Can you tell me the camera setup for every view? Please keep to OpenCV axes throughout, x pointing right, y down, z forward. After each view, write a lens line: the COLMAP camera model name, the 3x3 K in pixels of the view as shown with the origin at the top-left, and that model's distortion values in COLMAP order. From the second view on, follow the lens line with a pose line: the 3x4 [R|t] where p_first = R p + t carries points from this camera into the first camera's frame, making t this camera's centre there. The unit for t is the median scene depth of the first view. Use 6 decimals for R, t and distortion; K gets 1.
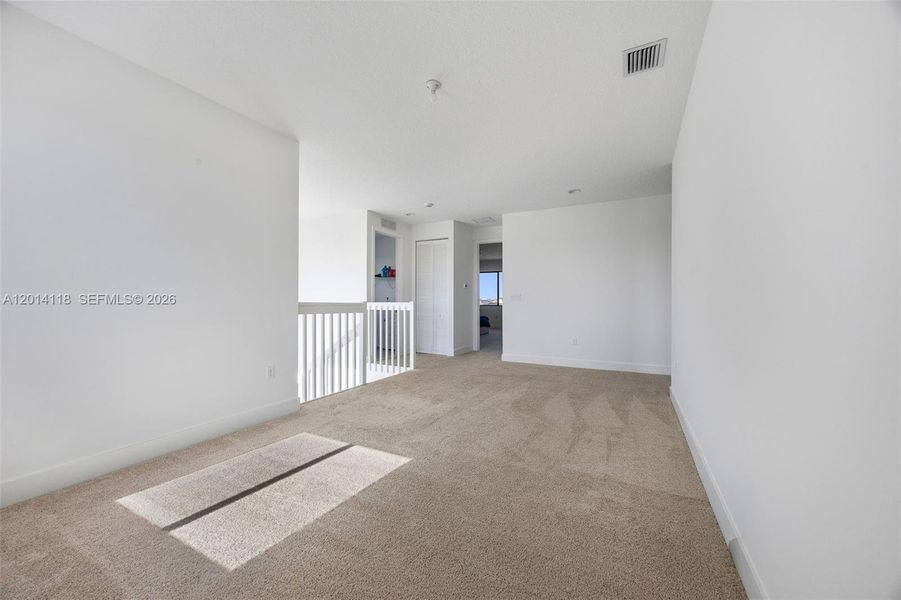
lens RADIAL K [[349.1, 0, 450.5], [0, 349.1, 300.0], [0, 0, 1]] dist [-0.000127, -0.000056]
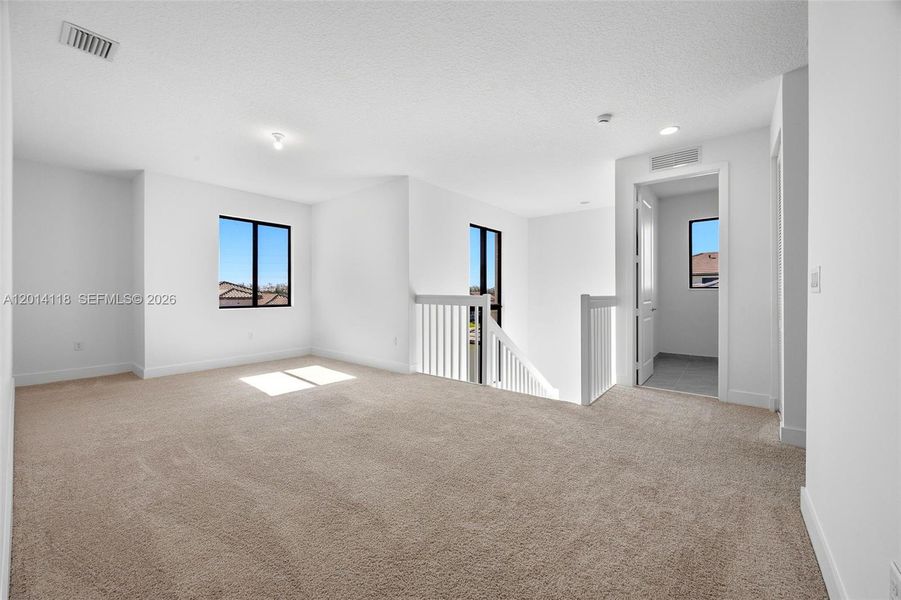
lens RADIAL K [[349.1, 0, 450.5], [0, 349.1, 300.0], [0, 0, 1]] dist [-0.000127, -0.000056]
pose [[-0.197224, 0.010025, -0.980307, 0.757011], [-0.004115, 0.999930, 0.011053, 0.010810], [0.980350, 0.006214, -0.197169, 1.259425]]
